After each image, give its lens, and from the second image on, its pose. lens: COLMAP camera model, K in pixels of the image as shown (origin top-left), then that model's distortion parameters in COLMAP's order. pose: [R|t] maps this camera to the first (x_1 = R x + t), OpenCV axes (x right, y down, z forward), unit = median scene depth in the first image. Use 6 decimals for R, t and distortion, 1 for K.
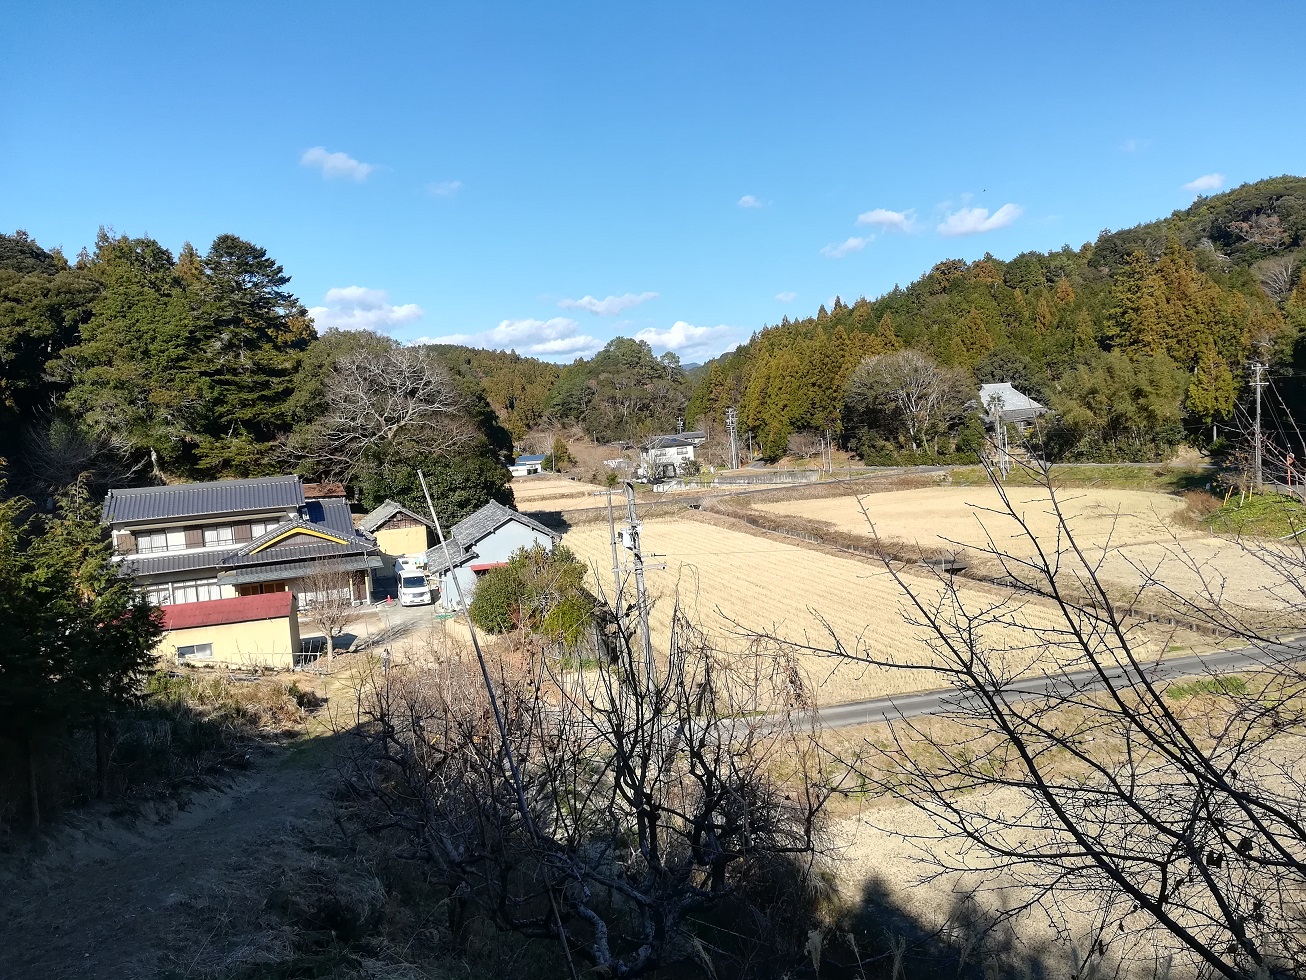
lens RADIAL K [[980.5, 0, 653.0], [0, 980.5, 490.0], [0, 0, 1]] dist [0.075119, -0.136634]
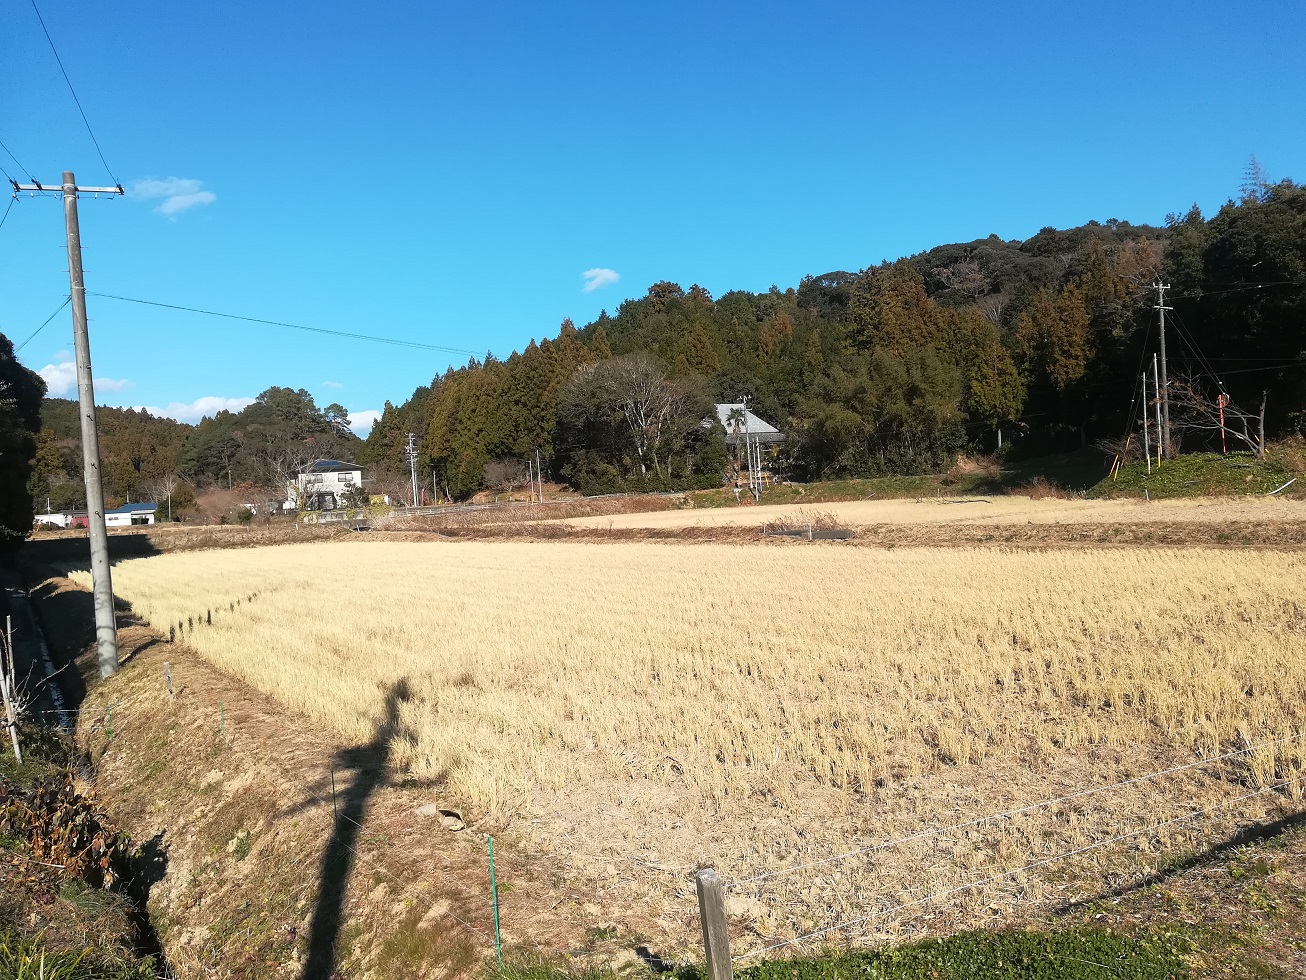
lens RADIAL K [[980.5, 0, 653.0], [0, 980.5, 490.0], [0, 0, 1]] dist [0.075119, -0.136634]
pose [[0.946848, 0.024073, 0.320779, 0.010648], [0.006005, 0.995699, -0.092449, 0.044731], [-0.321625, 0.089461, 0.942632, 0.211717]]
